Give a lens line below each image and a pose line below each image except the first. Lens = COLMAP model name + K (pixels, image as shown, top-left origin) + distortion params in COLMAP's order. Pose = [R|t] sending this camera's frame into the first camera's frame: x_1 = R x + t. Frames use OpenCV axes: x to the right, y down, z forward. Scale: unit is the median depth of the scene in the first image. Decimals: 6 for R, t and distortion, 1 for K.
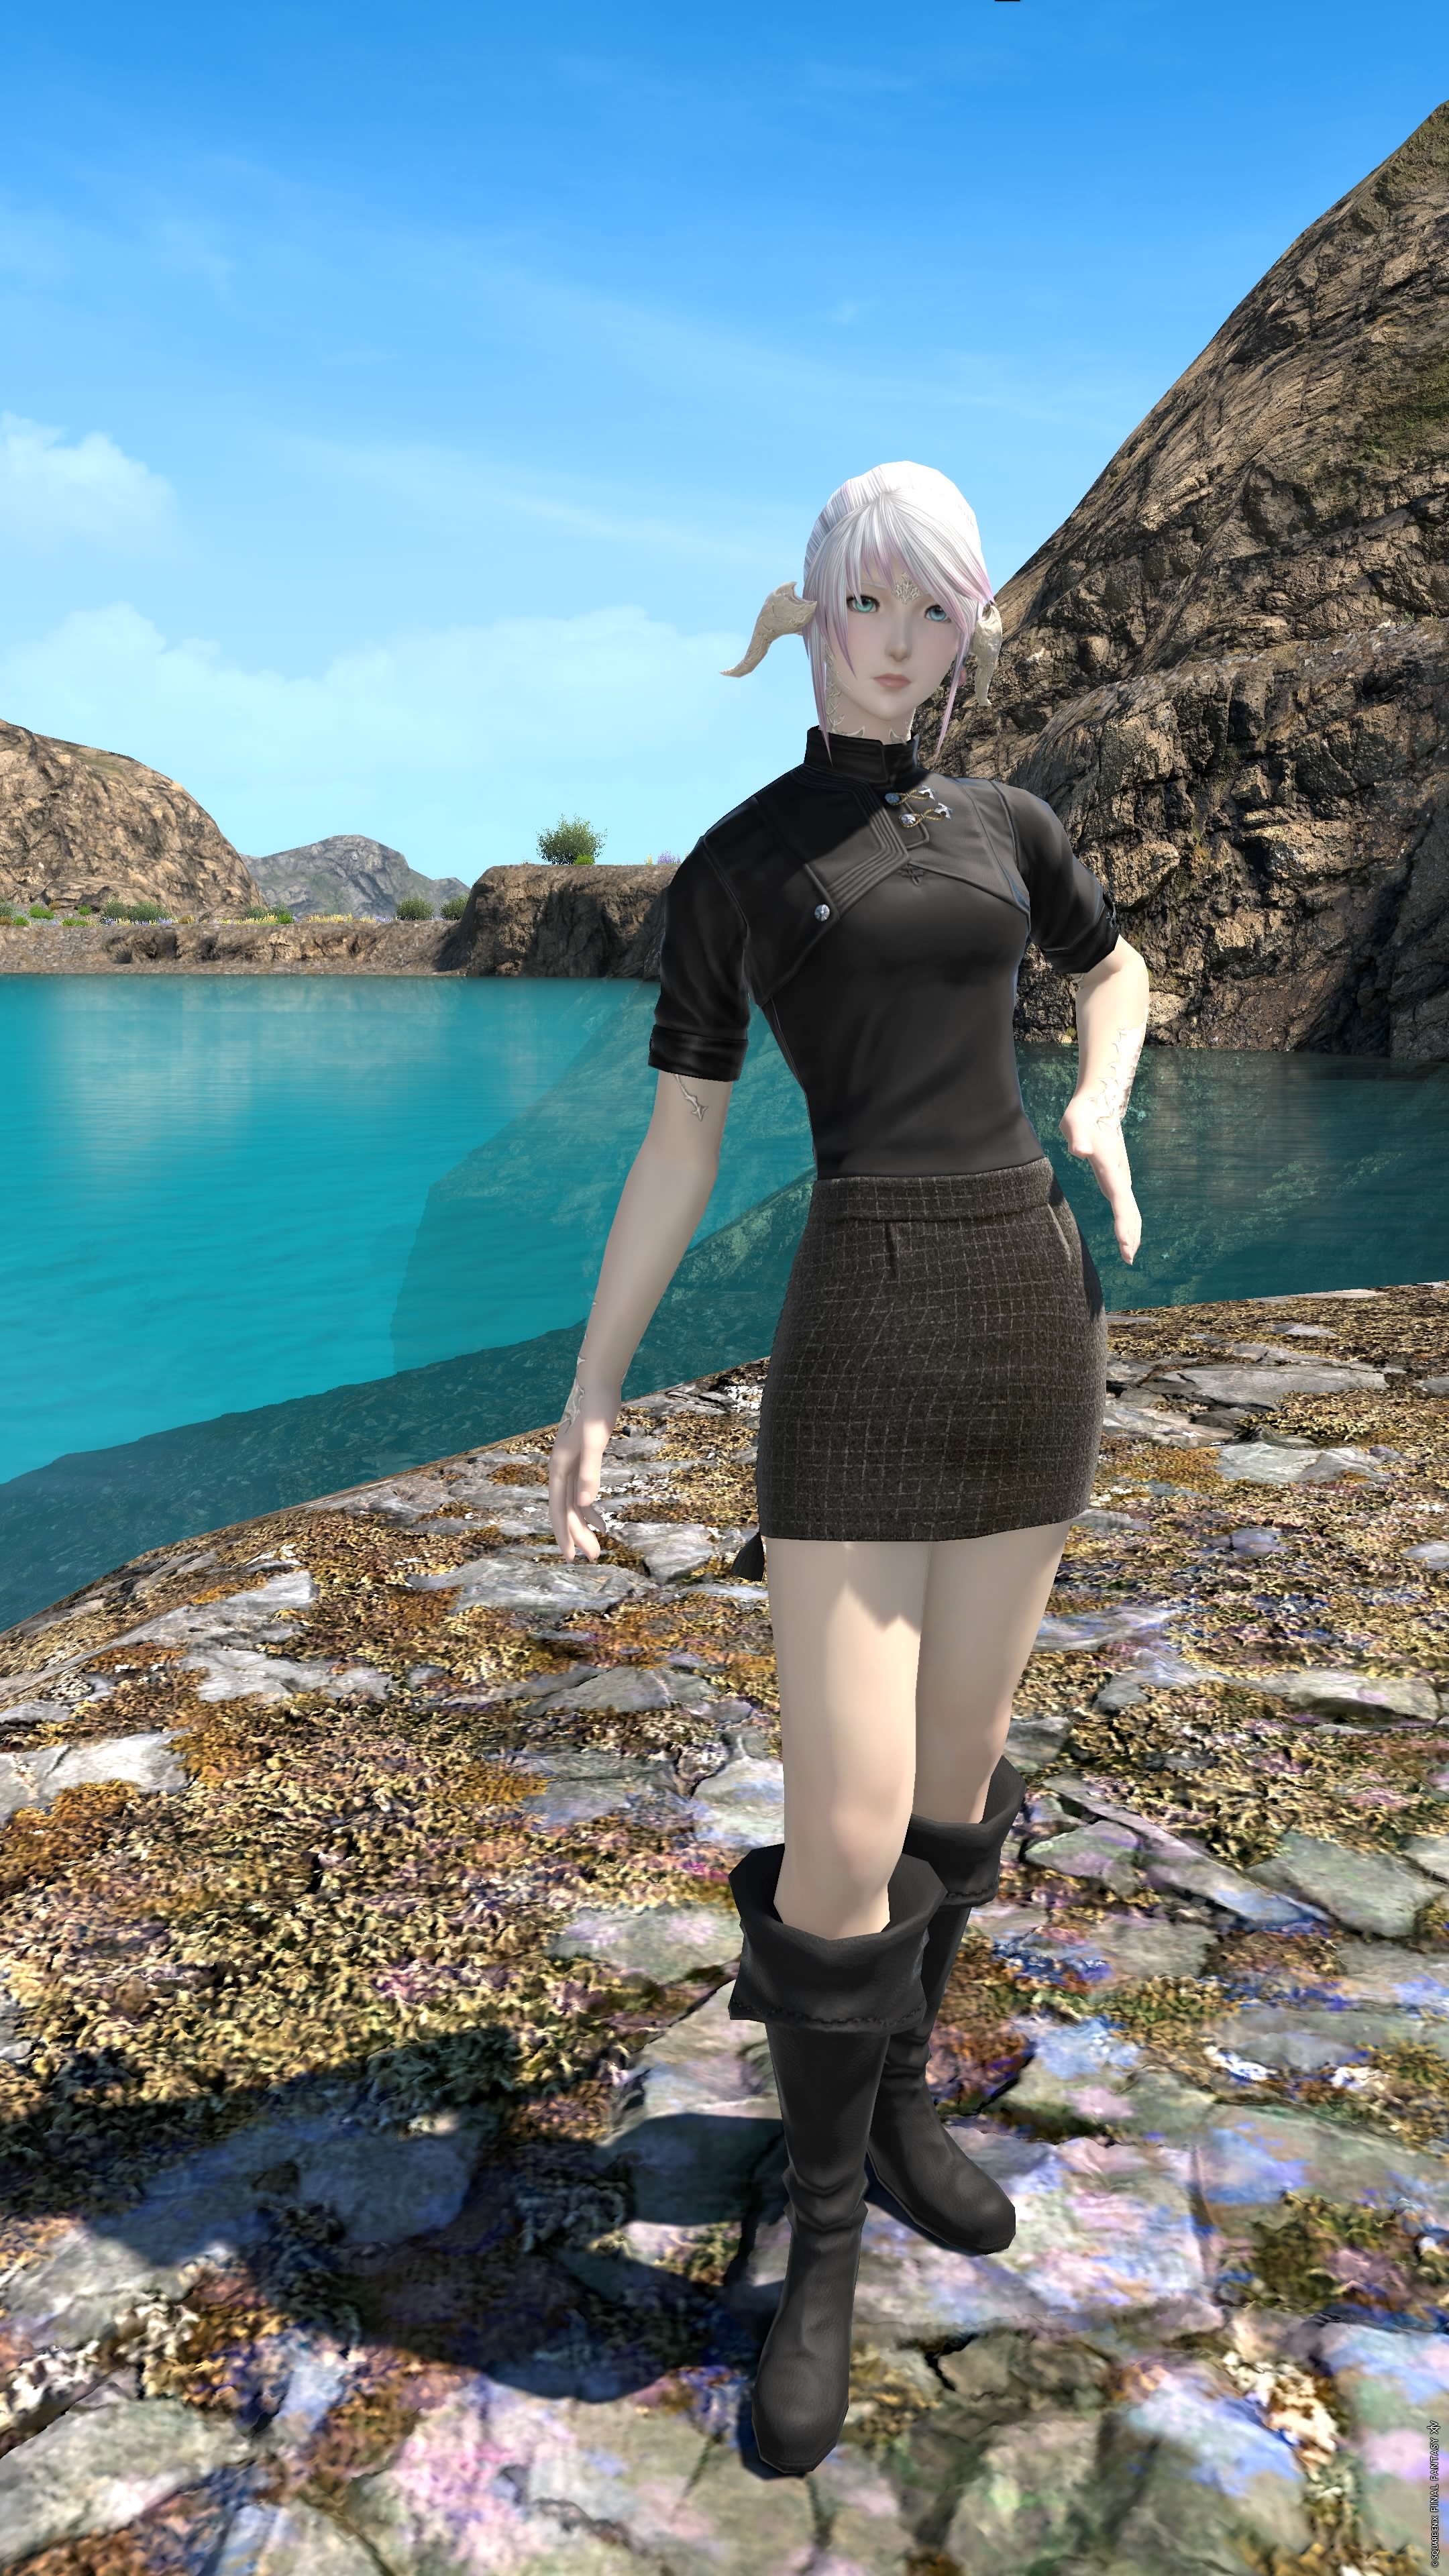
lens RADIAL K [[1802.8, 0, 732.1], [0, 1802.8, 1288.4], [0, 0, 1]] dist [-0.000012, 0.000283]
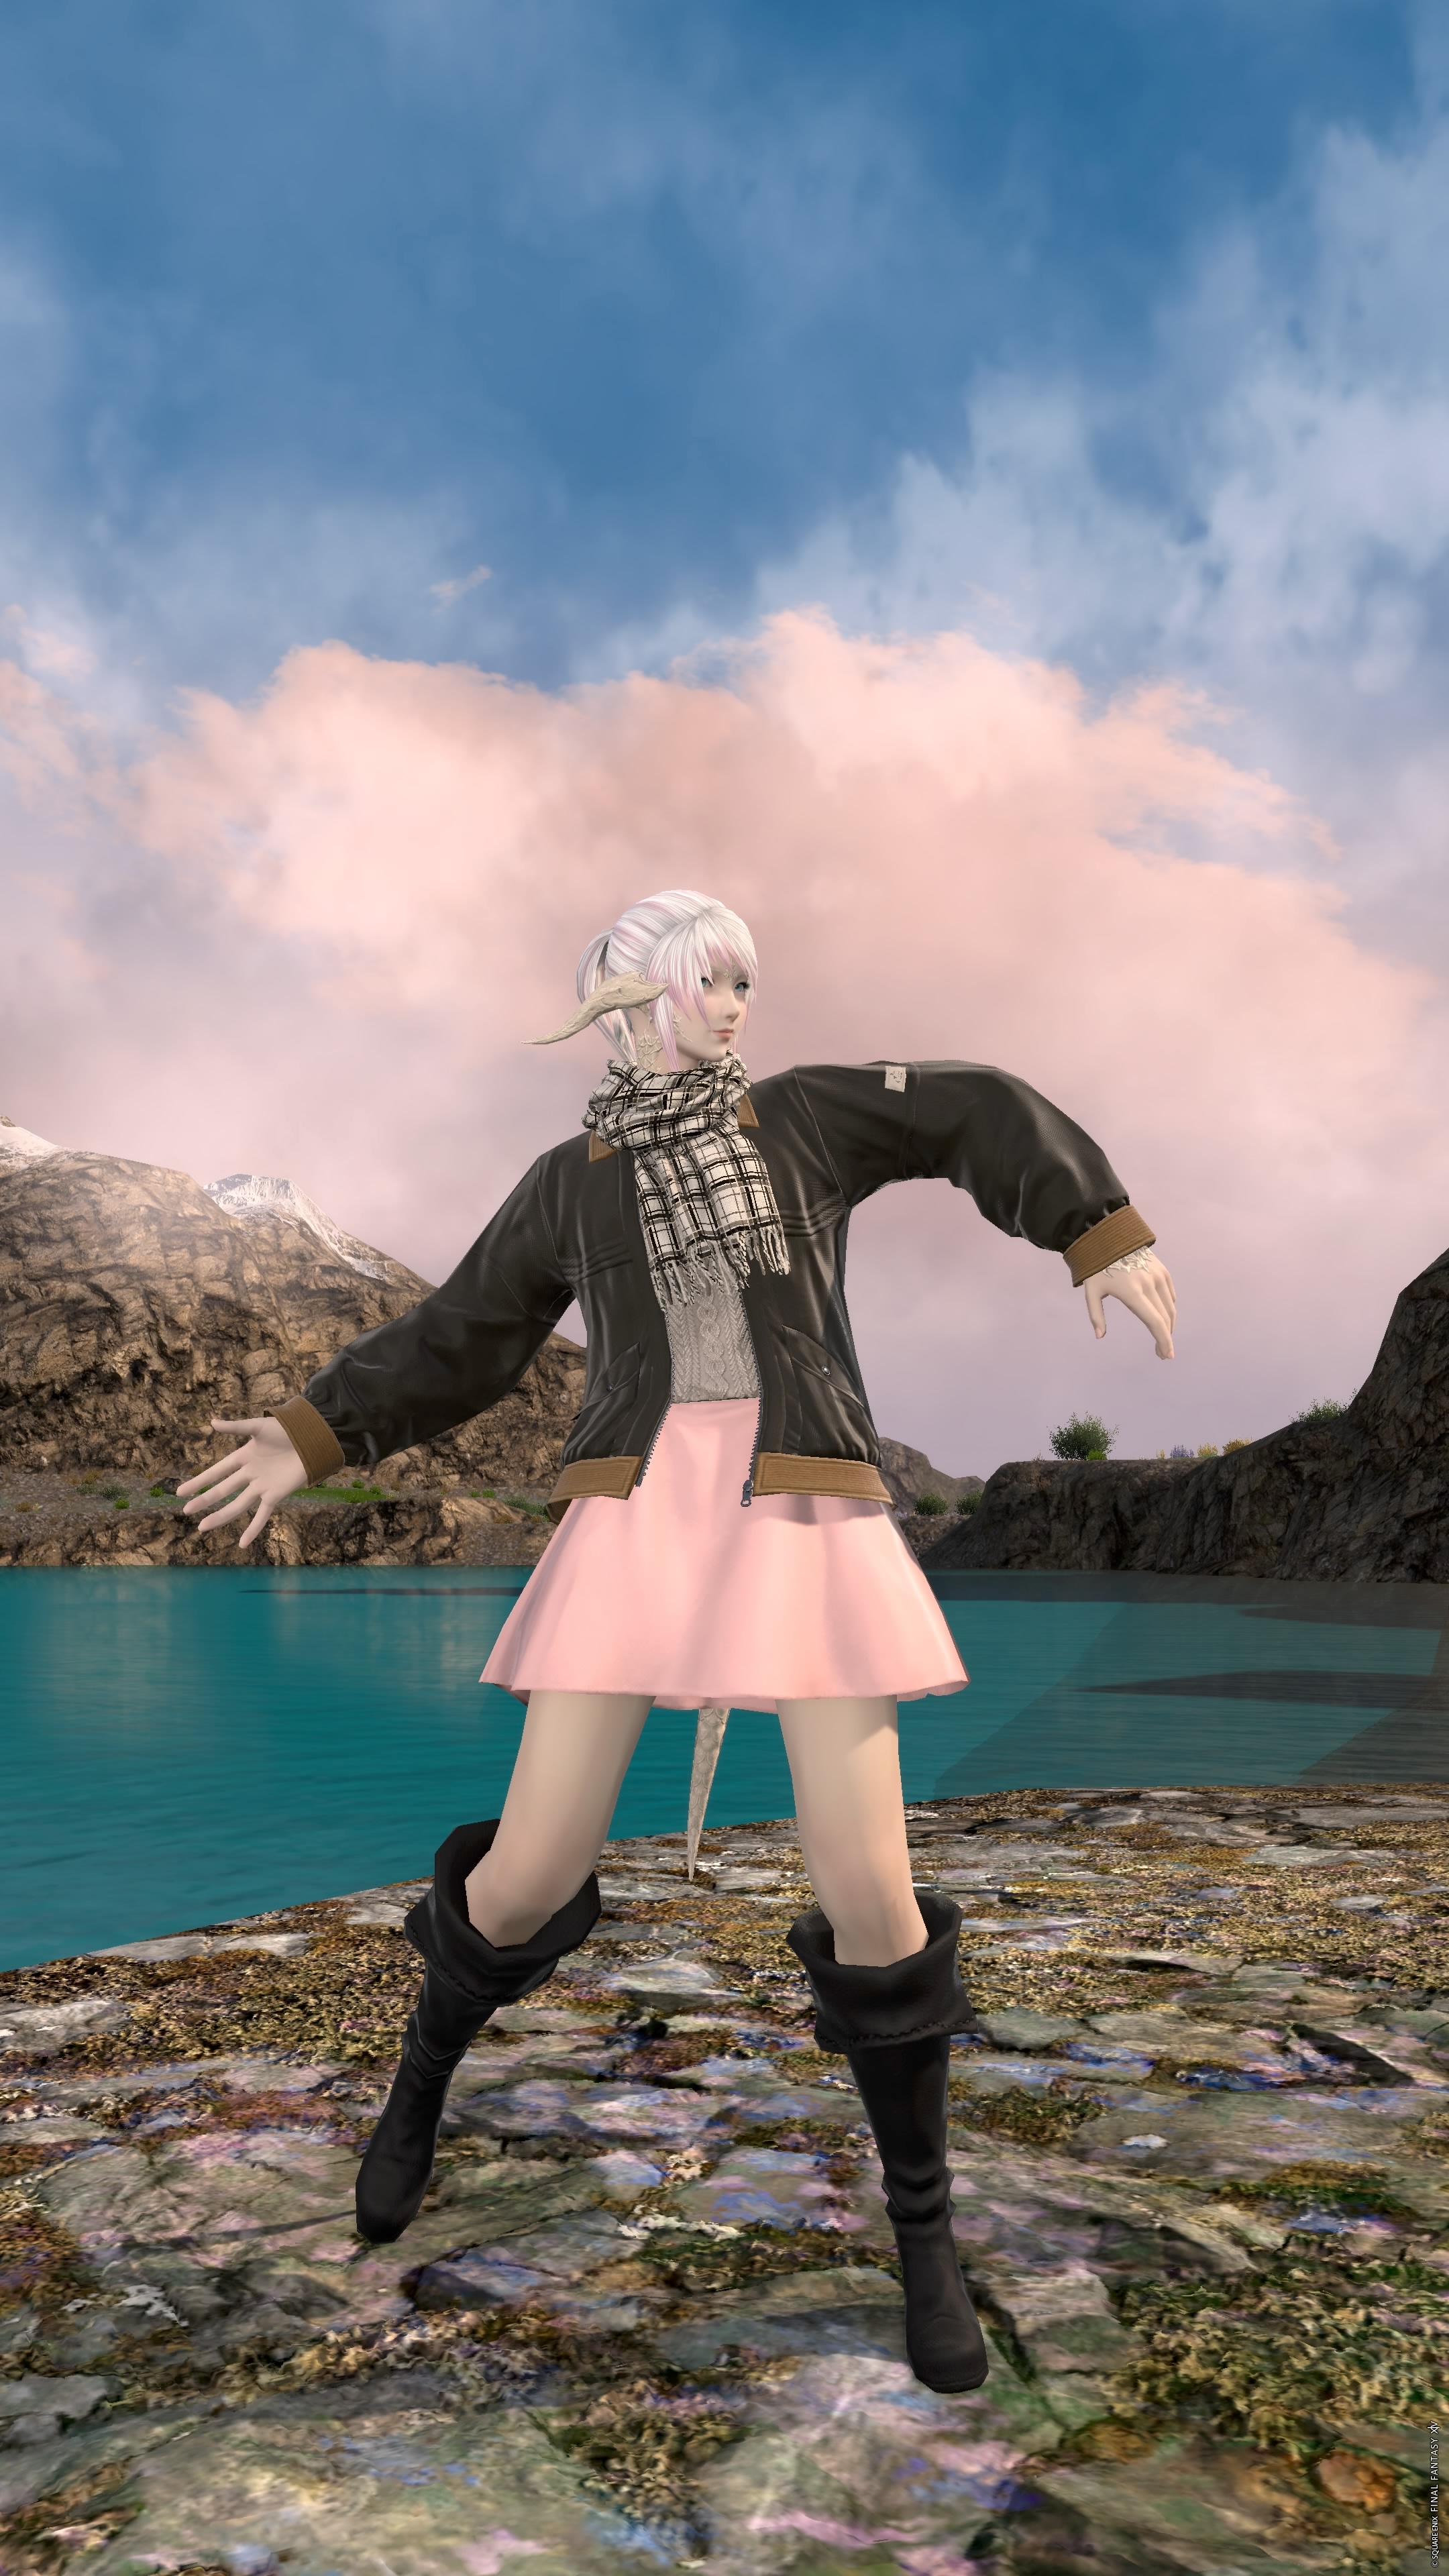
lens RADIAL K [[1832.3, 0, 741.7], [0, 1832.3, 1276.8], [0, 0, 1]] dist [0.000146, -0.000083]
pose [[0.956974, -0.045436, -0.286596, 0.510449], [-0.052151, 0.944653, -0.323900, 0.235189], [0.285450, 0.324910, 0.901638, -0.422908]]
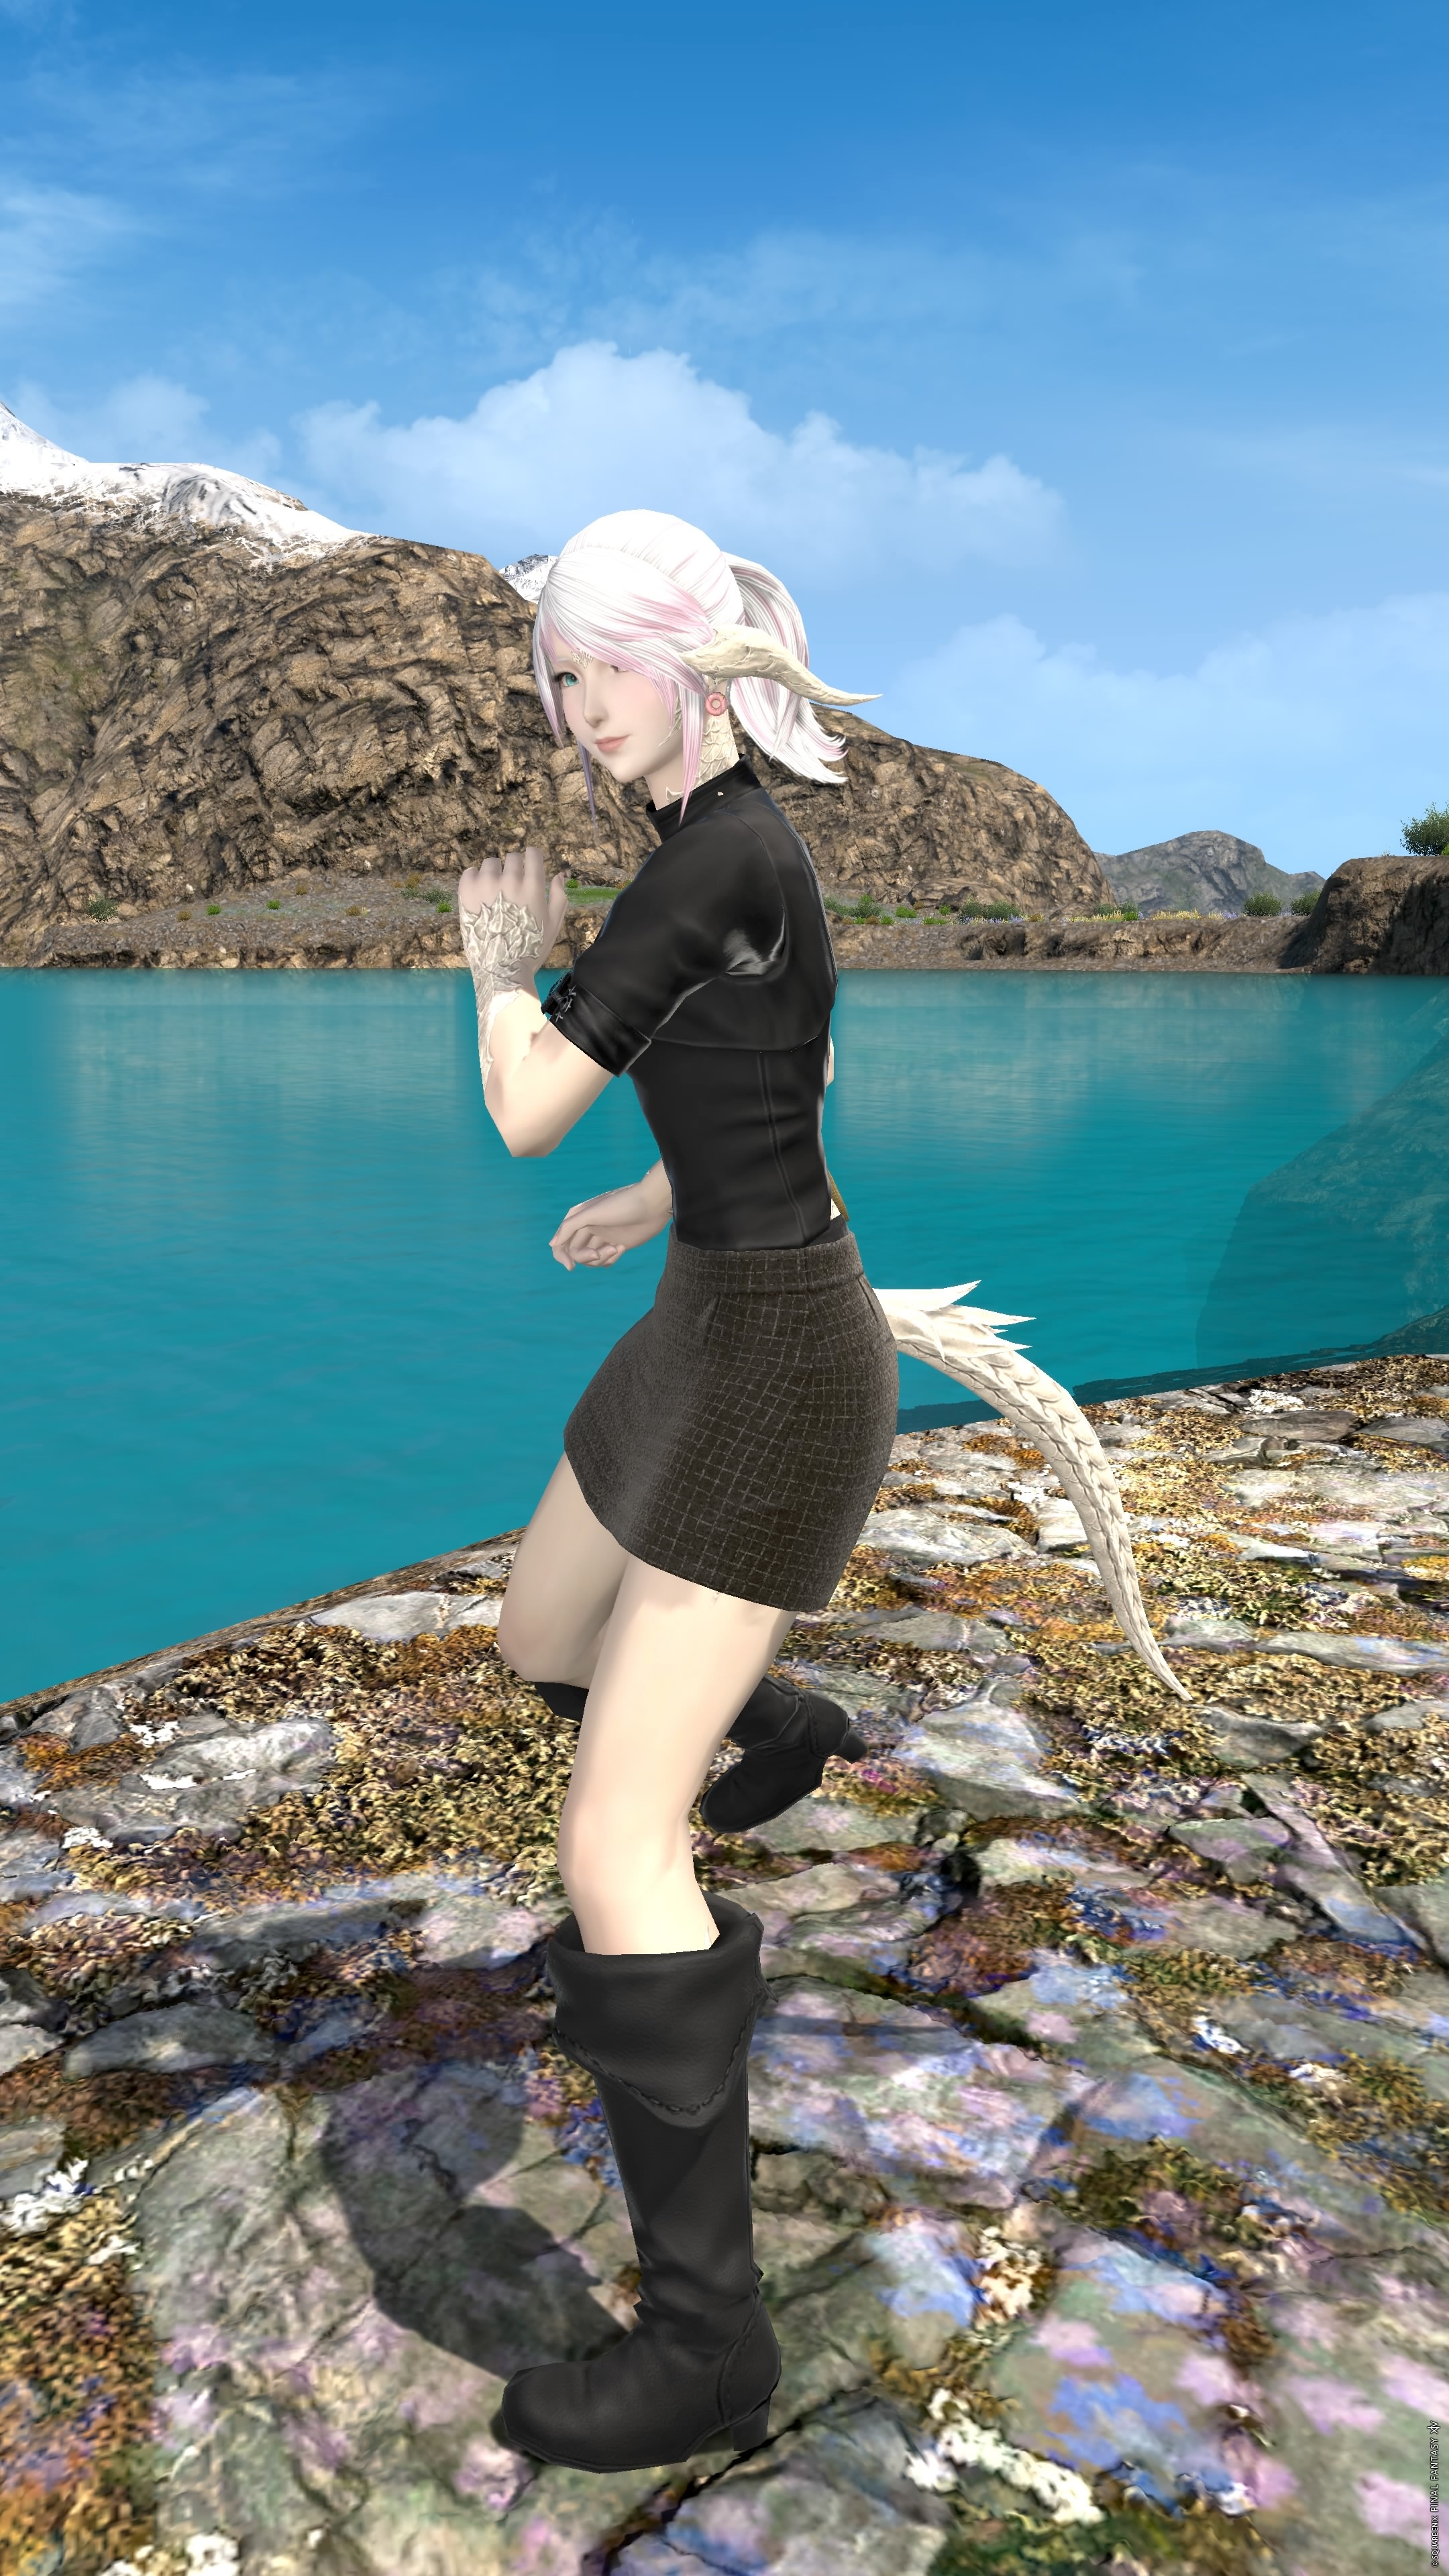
lens RADIAL K [[1805.2, 0, 726.1], [0, 1805.2, 1286.2], [0, 0, 1]] dist [0.000716, -0.000734]
pose [[0.890762, 0.082064, -0.446999, 0.357466], [-0.081755, 0.996451, 0.020019, 0.002188], [0.447056, 0.018712, 0.894310, -0.049502]]
